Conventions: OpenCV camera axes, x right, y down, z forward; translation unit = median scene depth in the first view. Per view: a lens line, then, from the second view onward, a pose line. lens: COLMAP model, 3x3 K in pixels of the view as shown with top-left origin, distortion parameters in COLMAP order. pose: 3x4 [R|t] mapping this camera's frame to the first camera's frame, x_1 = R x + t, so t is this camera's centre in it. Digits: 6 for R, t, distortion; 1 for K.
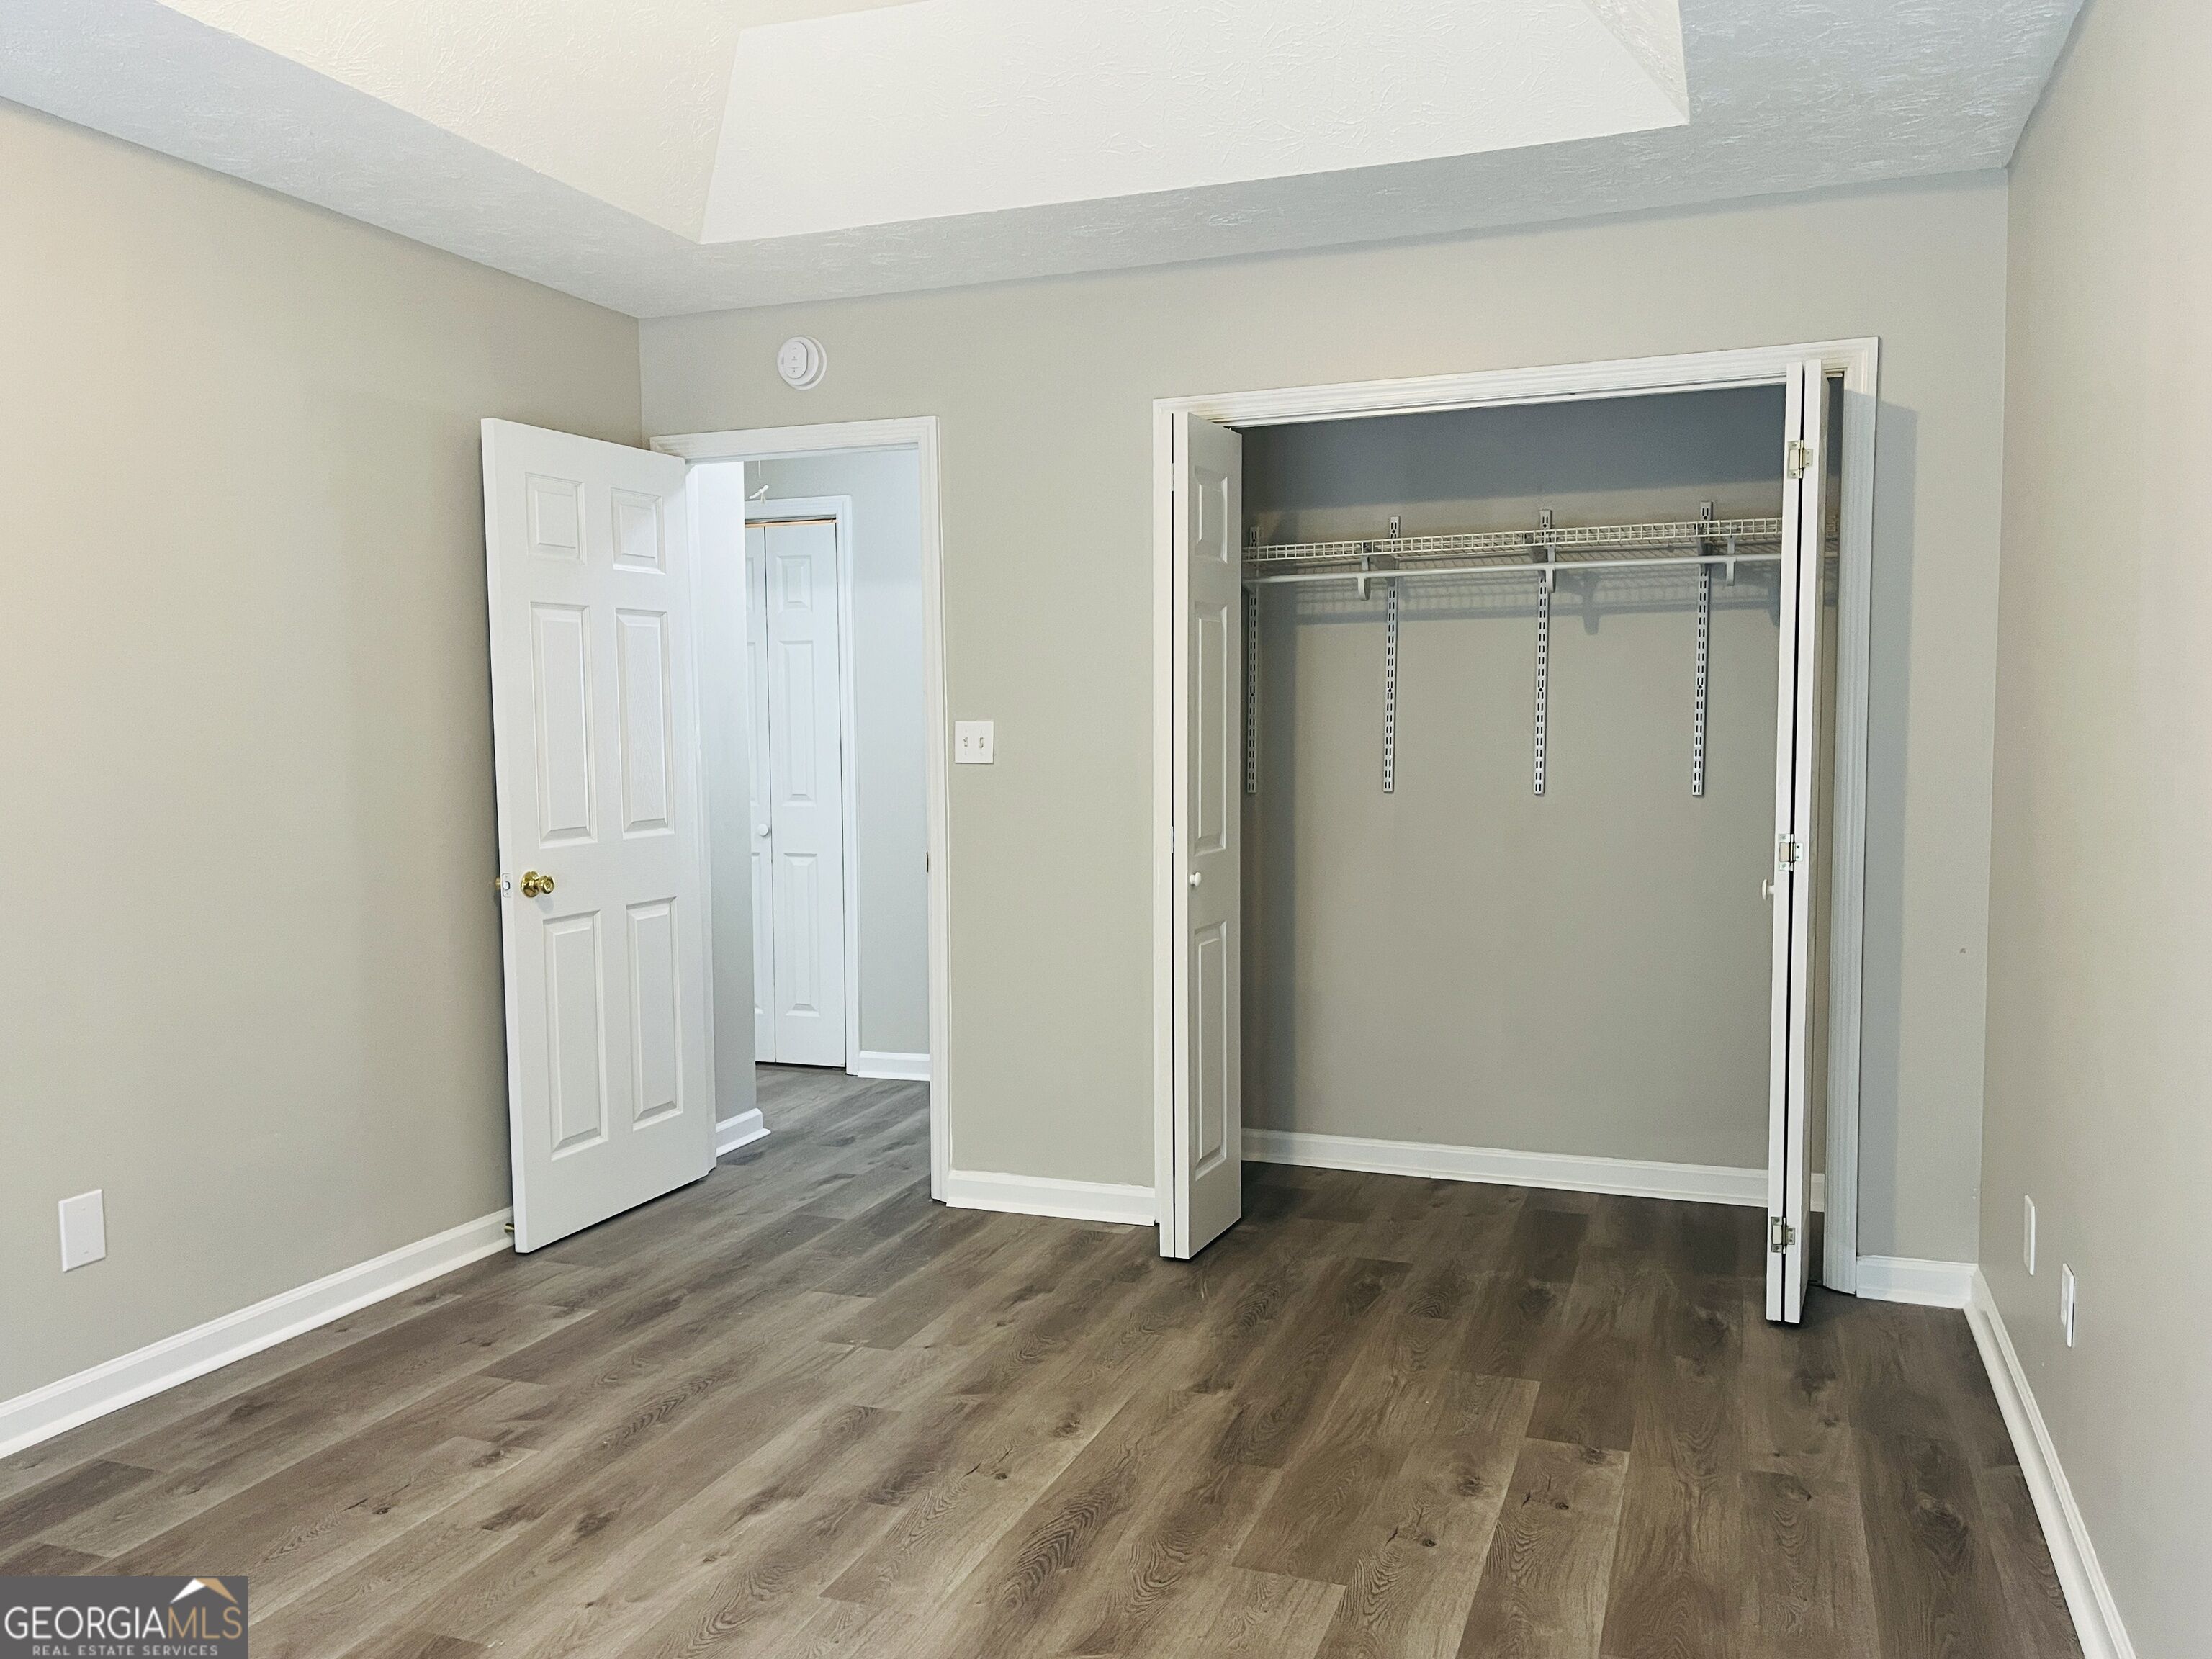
lens RADIAL K [[1716.7, 0, 1098.8], [0, 1716.7, 813.0], [0, 0, 1]] dist [0.080063, -0.104730]
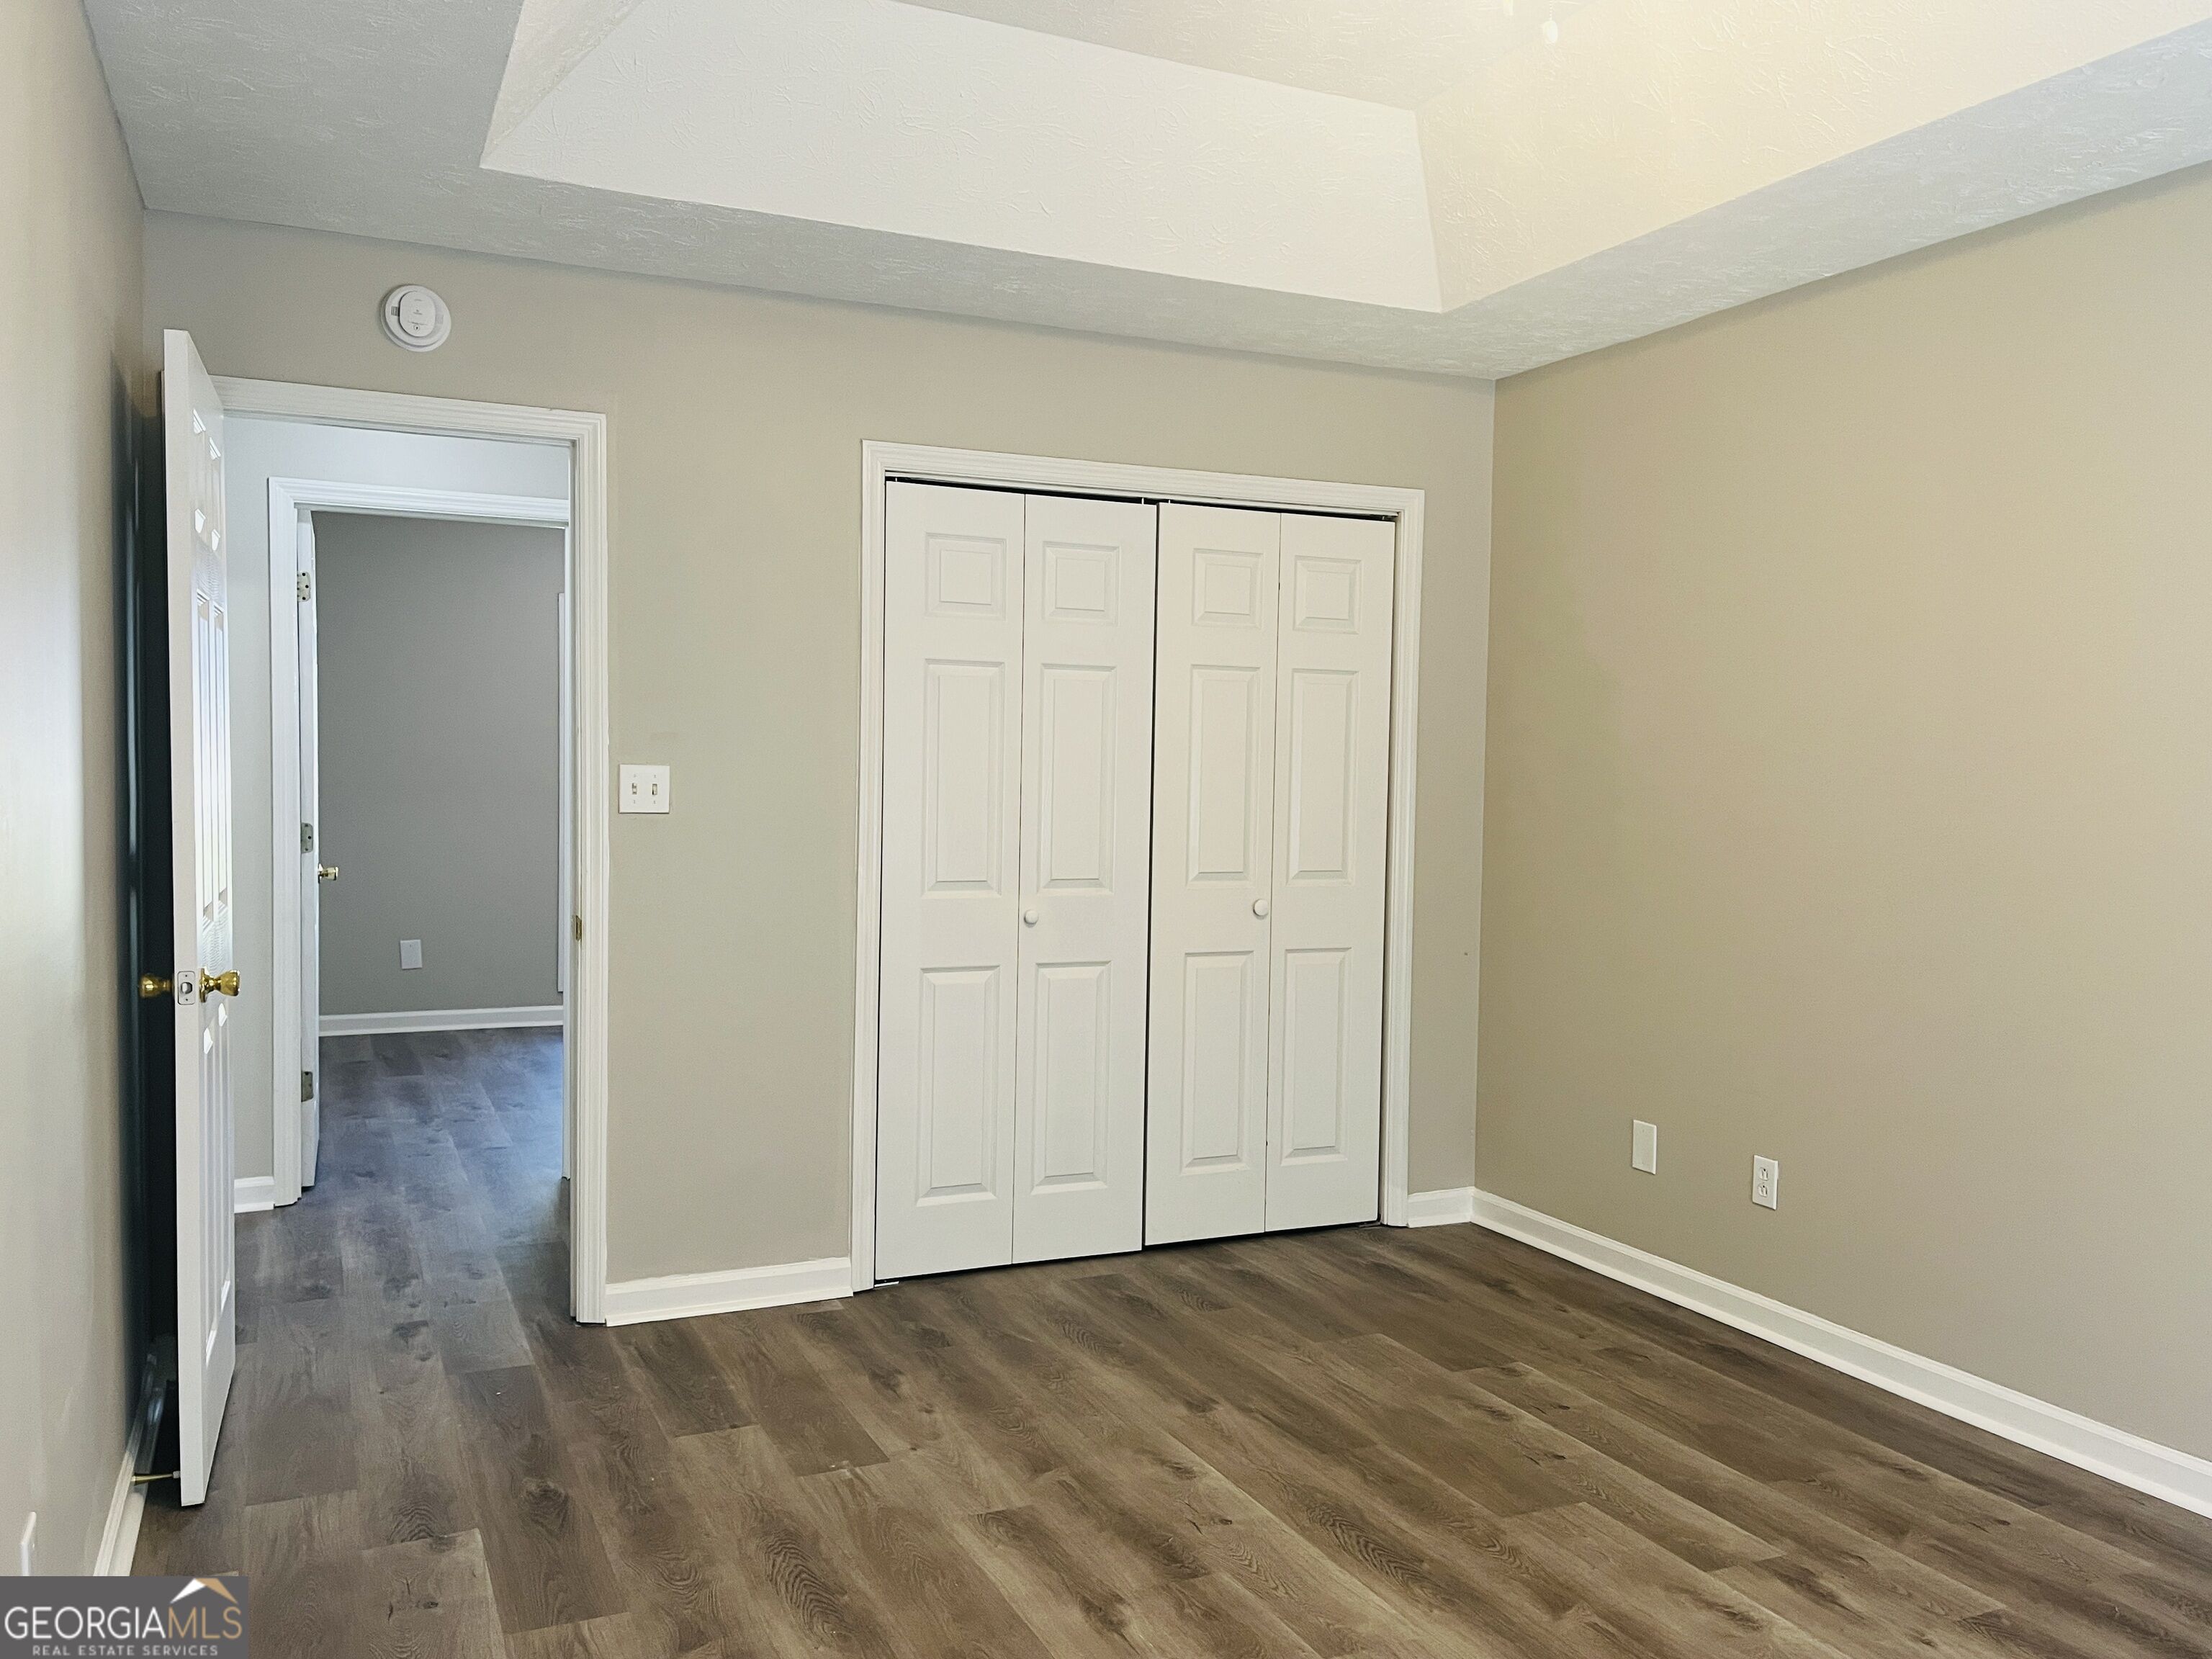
lens RADIAL K [[1716.7, 0, 1098.8], [0, 1716.7, 813.0], [0, 0, 1]] dist [0.080063, -0.104730]
pose [[0.704231, 0.000234, 0.709971, -0.694018], [0.016303, 0.999731, -0.016501, -0.013049], [-0.709783, 0.023195, 0.704038, 0.276898]]
